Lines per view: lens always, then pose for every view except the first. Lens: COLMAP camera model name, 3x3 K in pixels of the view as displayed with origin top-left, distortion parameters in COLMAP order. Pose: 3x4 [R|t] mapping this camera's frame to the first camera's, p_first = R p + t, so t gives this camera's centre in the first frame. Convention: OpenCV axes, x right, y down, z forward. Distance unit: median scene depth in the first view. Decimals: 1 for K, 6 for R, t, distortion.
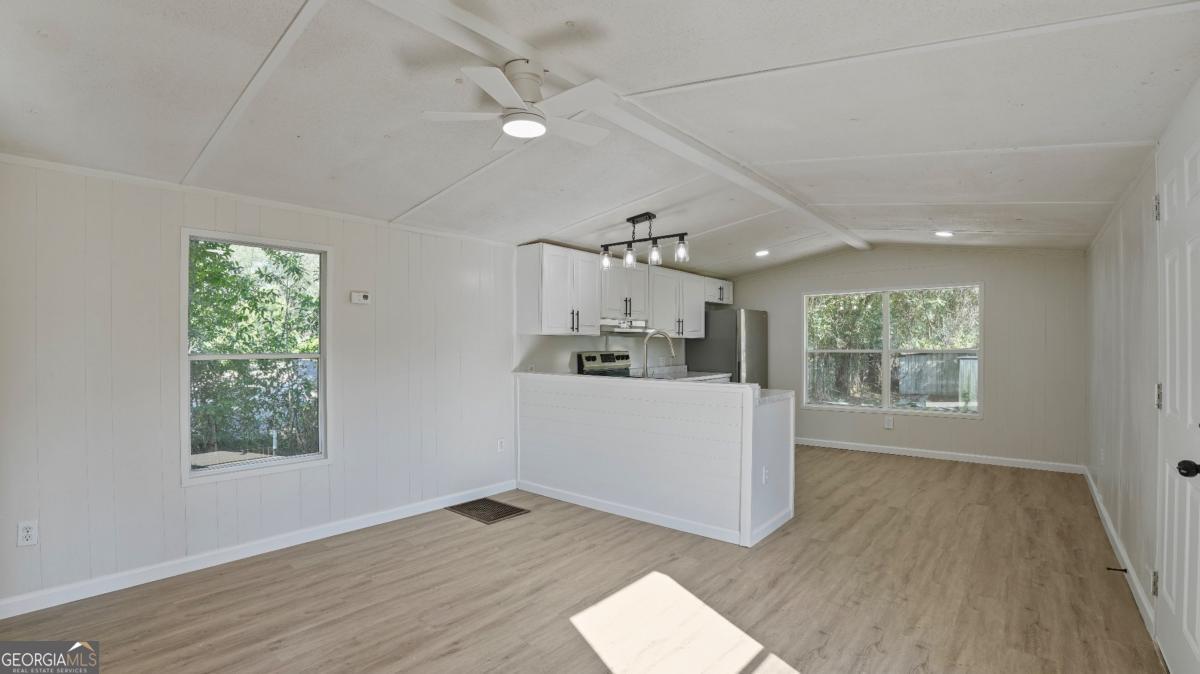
lens RADIAL K [[539.1, 0, 606.0], [0, 539.1, 341.0], [0, 0, 1]] dist [-0.056408, 0.000540]
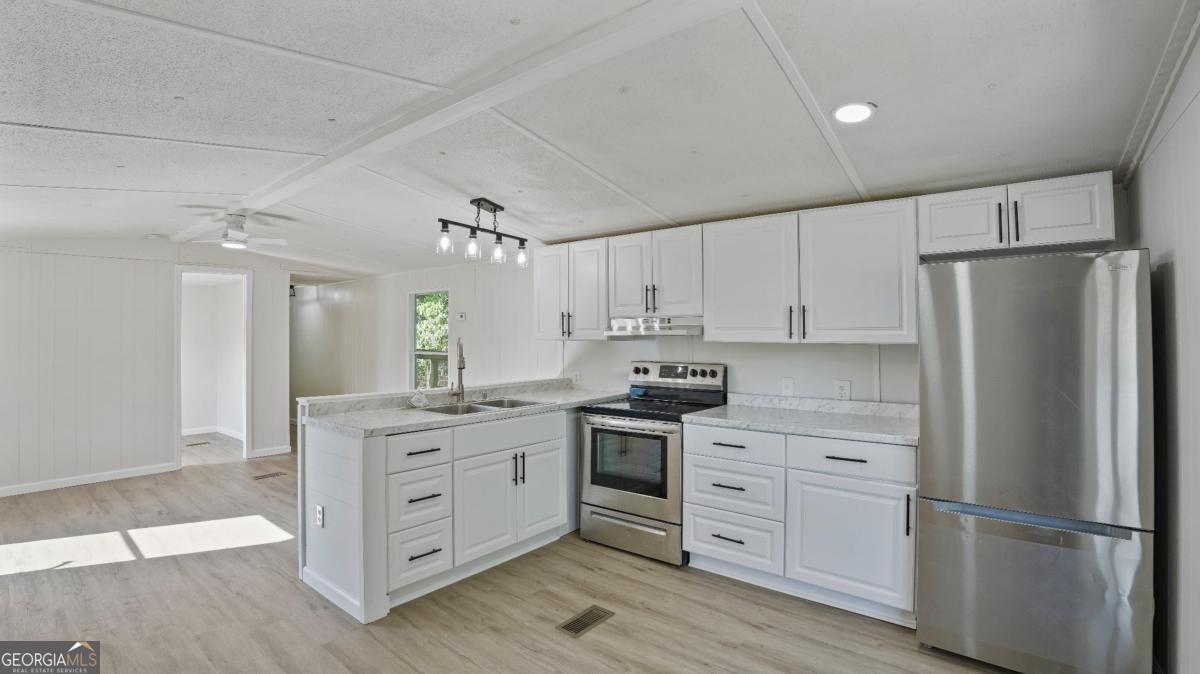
lens RADIAL K [[531.3, 0, 578.8], [0, 531.3, 309.8], [0, 0, 1]] dist [-0.057887, 0.013018]
pose [[-0.005452, -0.048107, -0.998827, 0.920826], [0.005406, 0.998826, -0.048137, -0.022011], [0.999971, -0.005662, -0.005185, 1.163837]]
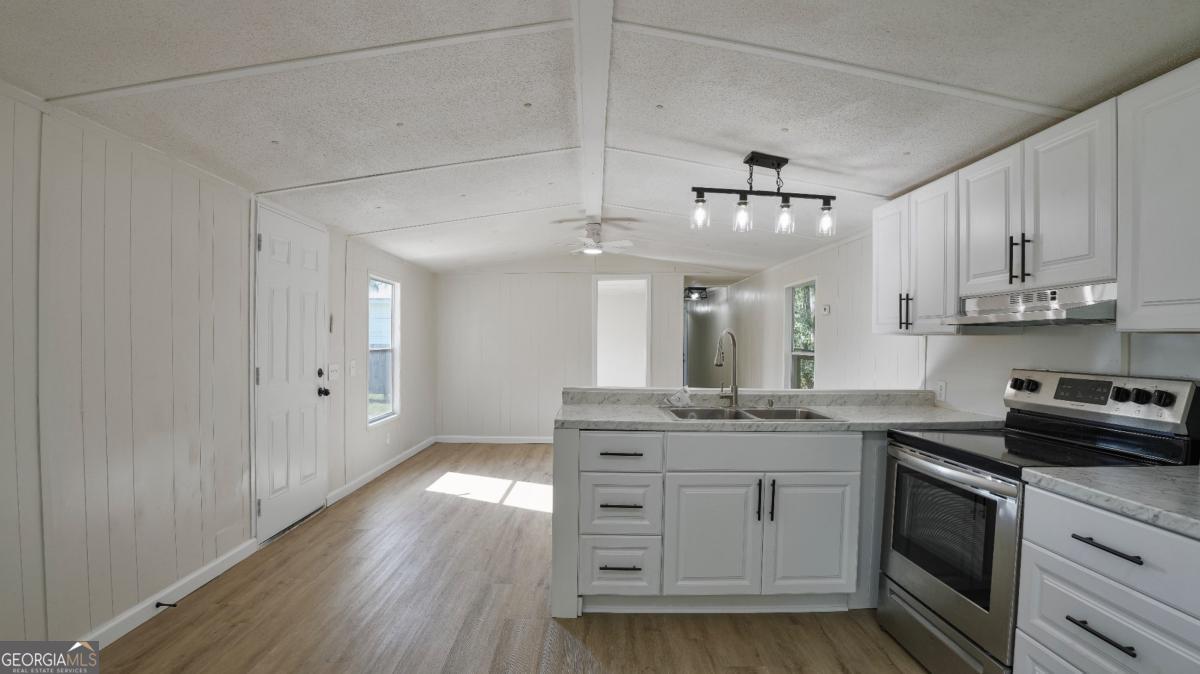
lens RADIAL K [[529.3, 0, 604.8], [0, 529.3, 342.2], [0, 0, 1]] dist [-0.061564, 0.012662]
pose [[-0.759238, -0.003093, -0.650805, 0.653790], [-0.005565, 0.999983, 0.001740, -0.001911], [0.650789, 0.004942, -0.759243, 1.389803]]
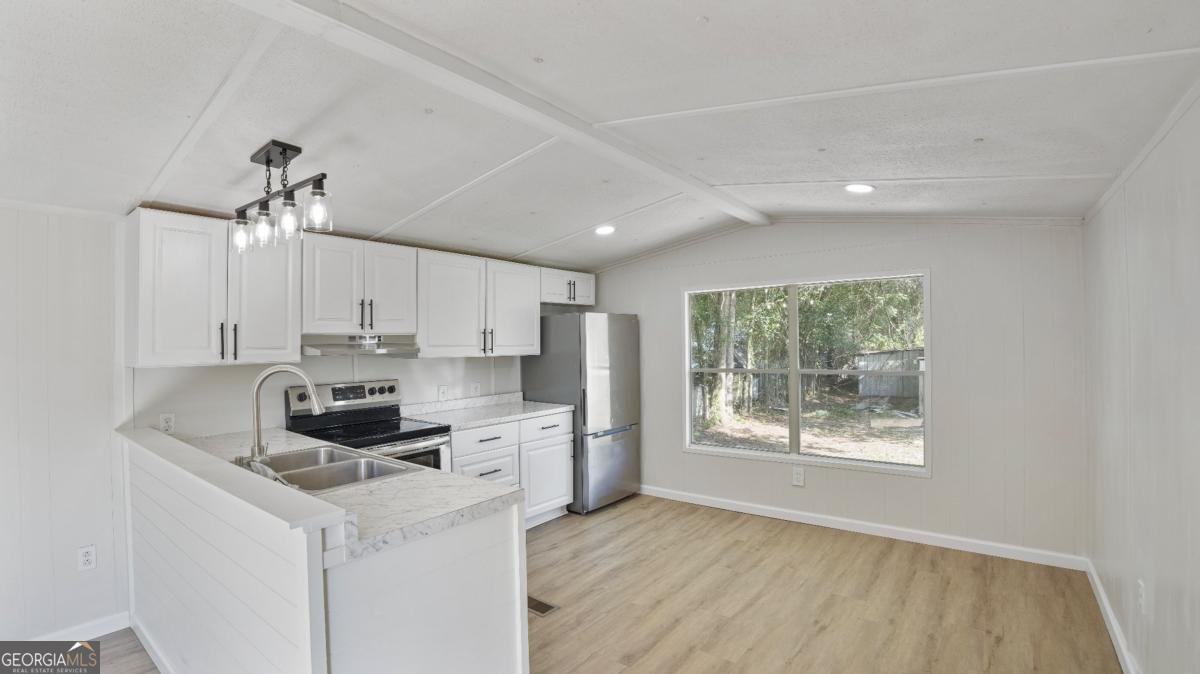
lens RADIAL K [[545.0, 0, 594.5], [0, 545.0, 332.3], [0, 0, 1]] dist [-0.061037, 0.000120]
pose [[0.999364, -0.012064, 0.033566, 0.365075], [0.012482, 0.999847, -0.012273, -0.039142], [-0.033413, 0.012684, 0.999361, 0.458686]]
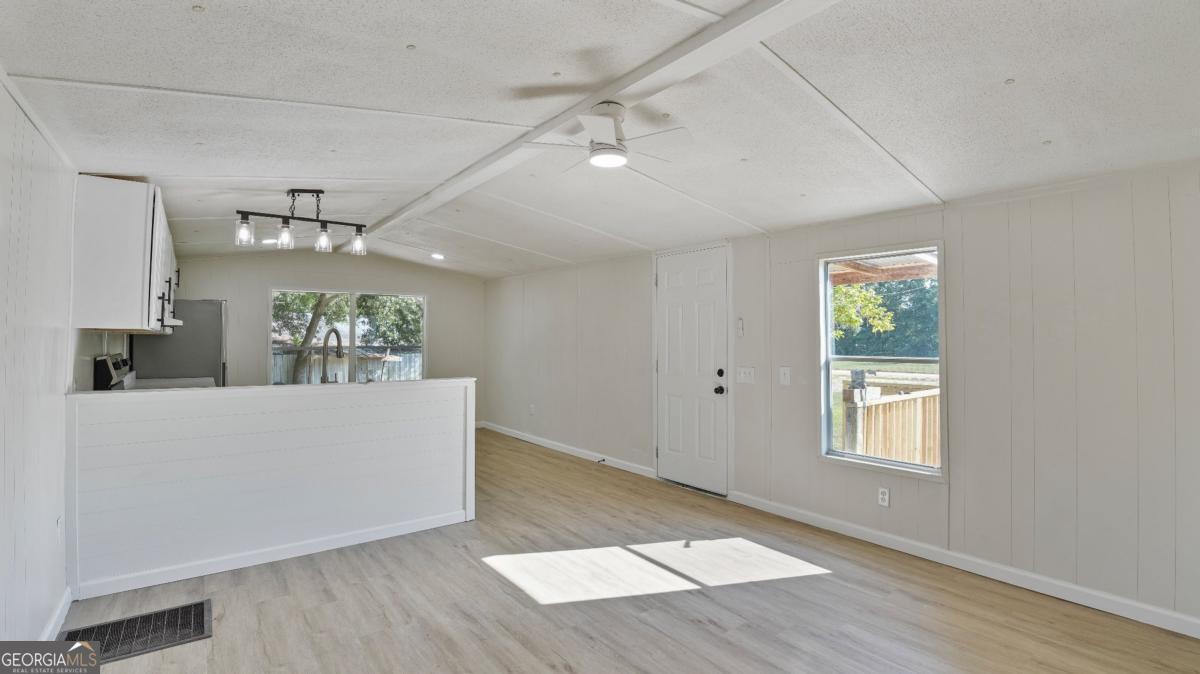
lens RADIAL K [[529.3, 0, 604.8], [0, 529.3, 342.2], [0, 0, 1]] dist [-0.061564, 0.012662]
pose [[0.205924, -0.003852, 0.978560, -0.618495], [-0.010495, 0.999926, 0.006145, -0.007682], [-0.978512, -0.011536, 0.205868, 0.382254]]
